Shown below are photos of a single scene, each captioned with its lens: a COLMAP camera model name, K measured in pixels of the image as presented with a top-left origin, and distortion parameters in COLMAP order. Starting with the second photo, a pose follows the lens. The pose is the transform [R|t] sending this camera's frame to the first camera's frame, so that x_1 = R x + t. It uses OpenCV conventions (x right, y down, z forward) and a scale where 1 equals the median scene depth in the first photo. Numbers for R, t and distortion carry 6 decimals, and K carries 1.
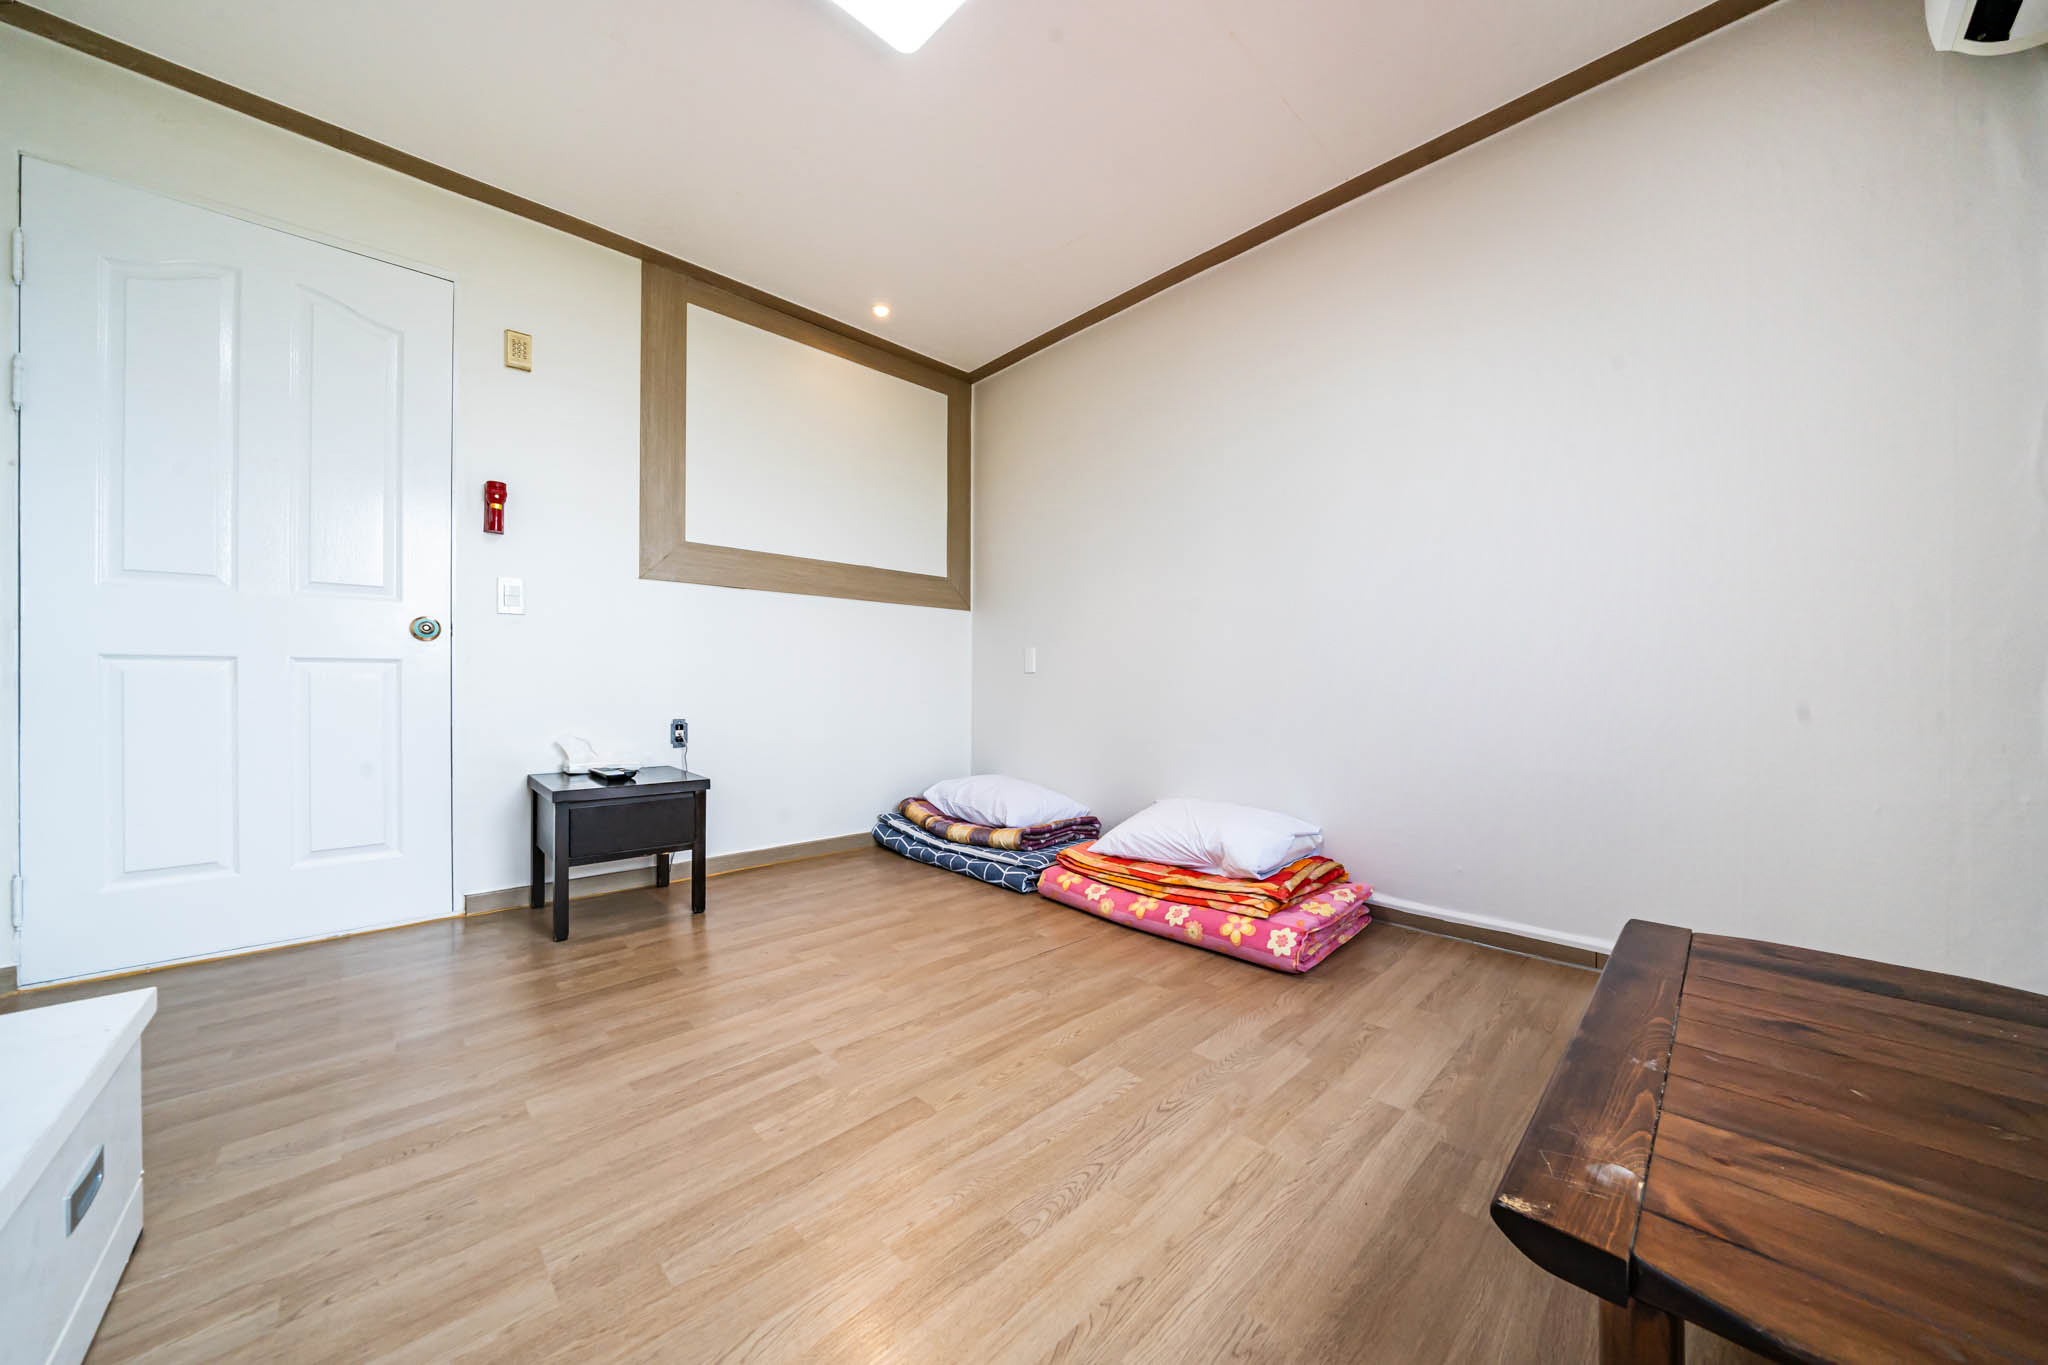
lens RADIAL K [[701.4, 0, 1025.3], [0, 701.4, 687.9], [0, 0, 1]] dist [-0.018161, 0.000468]
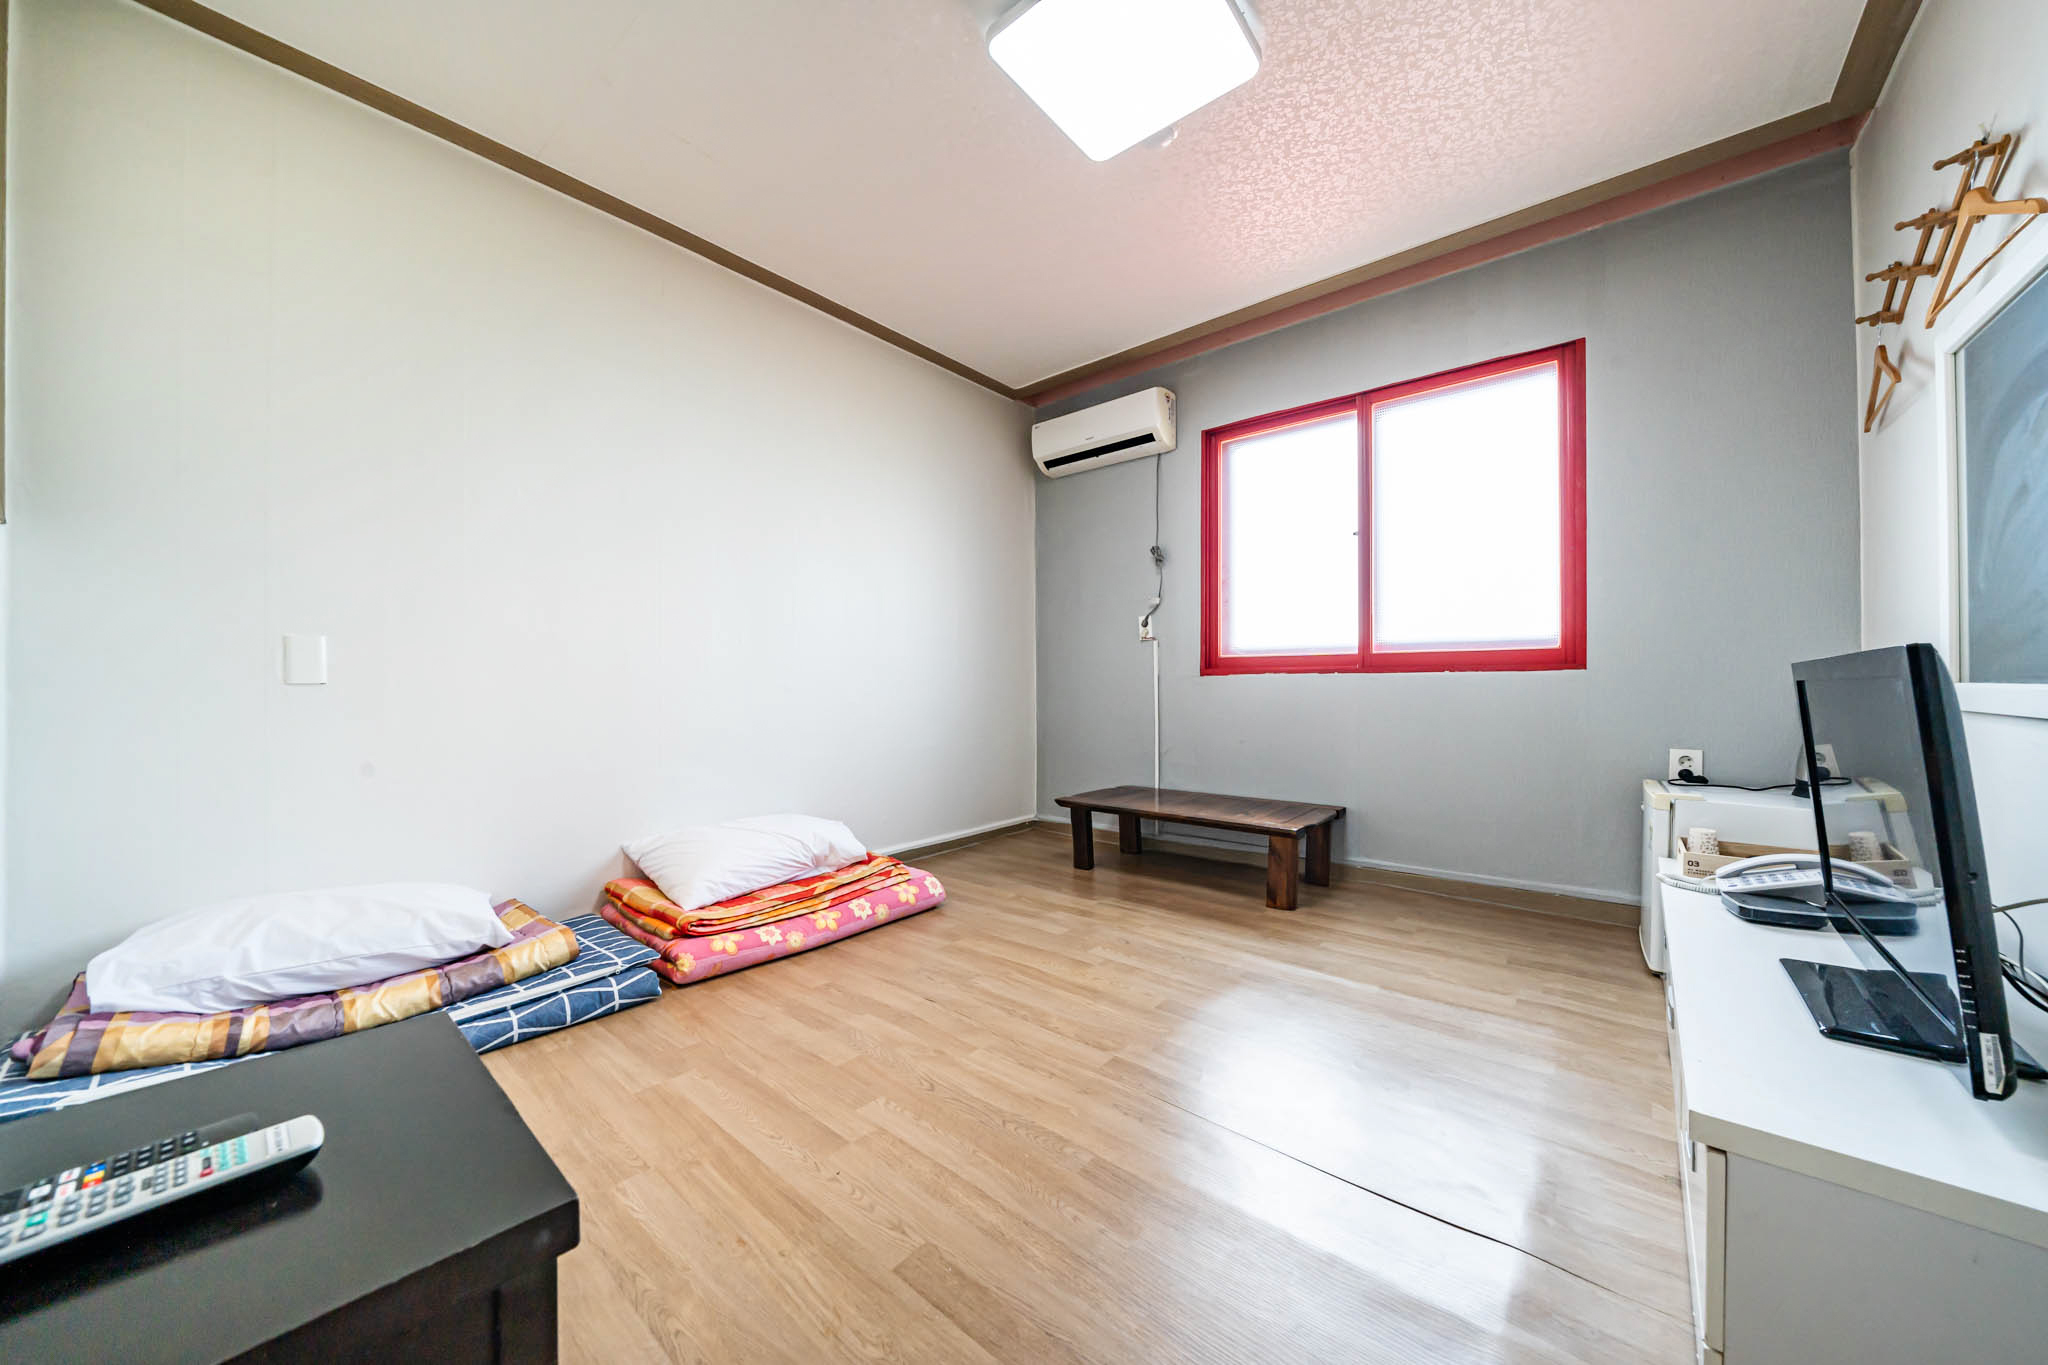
lens RADIAL K [[701.4, 0, 1028.7], [0, 701.4, 683.7], [0, 0, 1]] dist [-0.018161, 0.000468]
pose [[-0.107336, 0.001760, 0.994221, -0.923053], [0.001063, 0.999998, -0.001655, -0.032795], [-0.994222, 0.000879, -0.107338, 0.854885]]
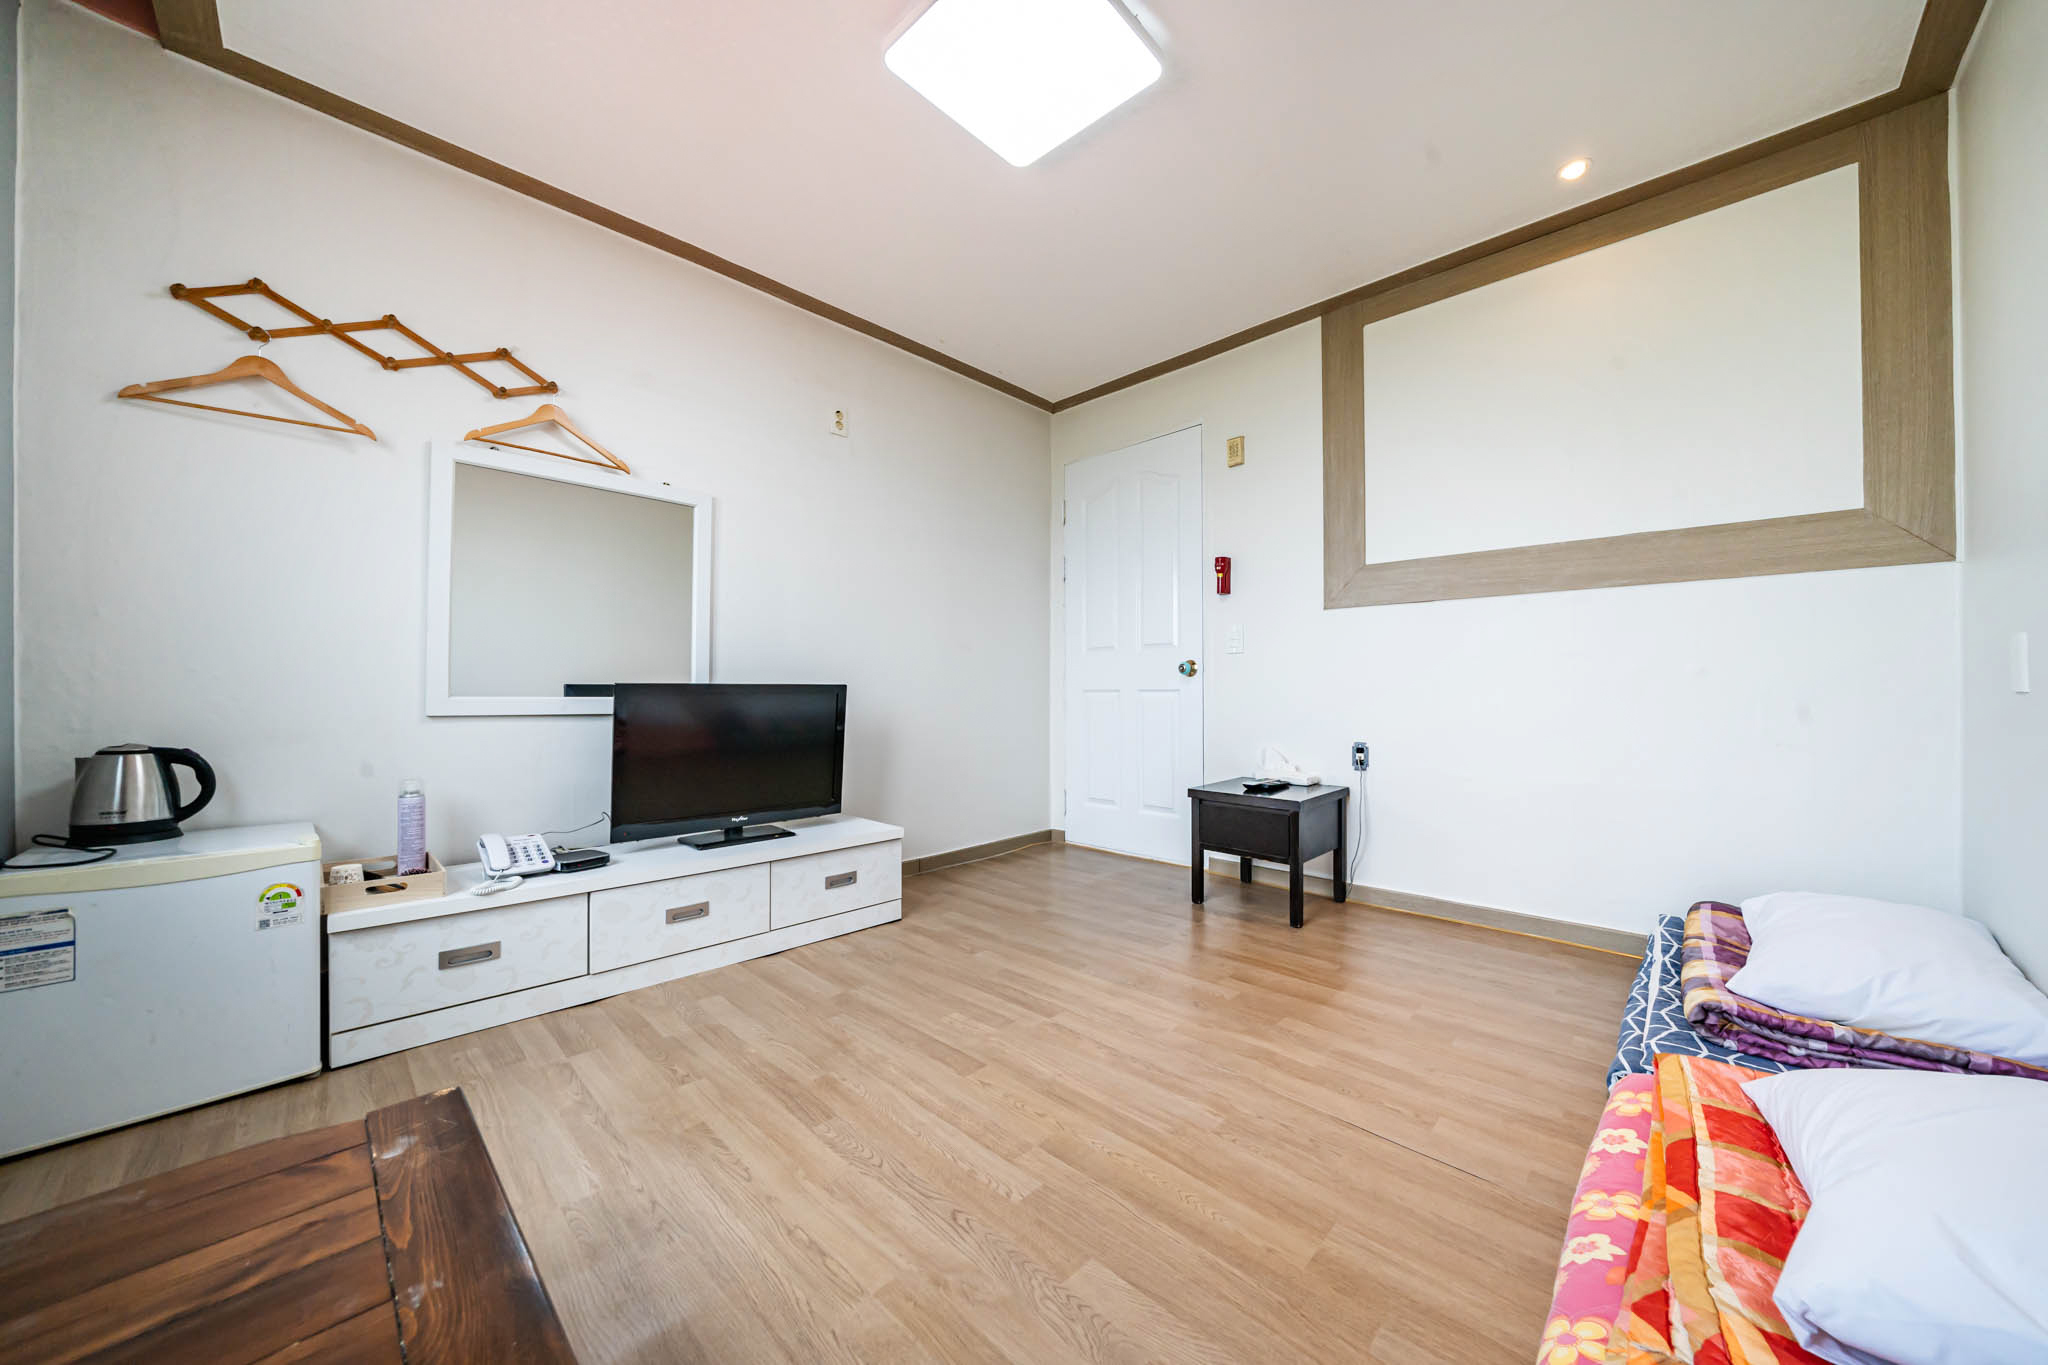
lens RADIAL K [[701.4, 0, 1029.4], [0, 701.4, 690.0], [0, 0, 1]] dist [-0.018161, 0.000468]
pose [[0.041759, -0.004772, -0.999116, 0.643921], [-0.001211, 0.999988, -0.004827, -0.033432], [0.999127, 0.001411, 0.041753, 0.626556]]
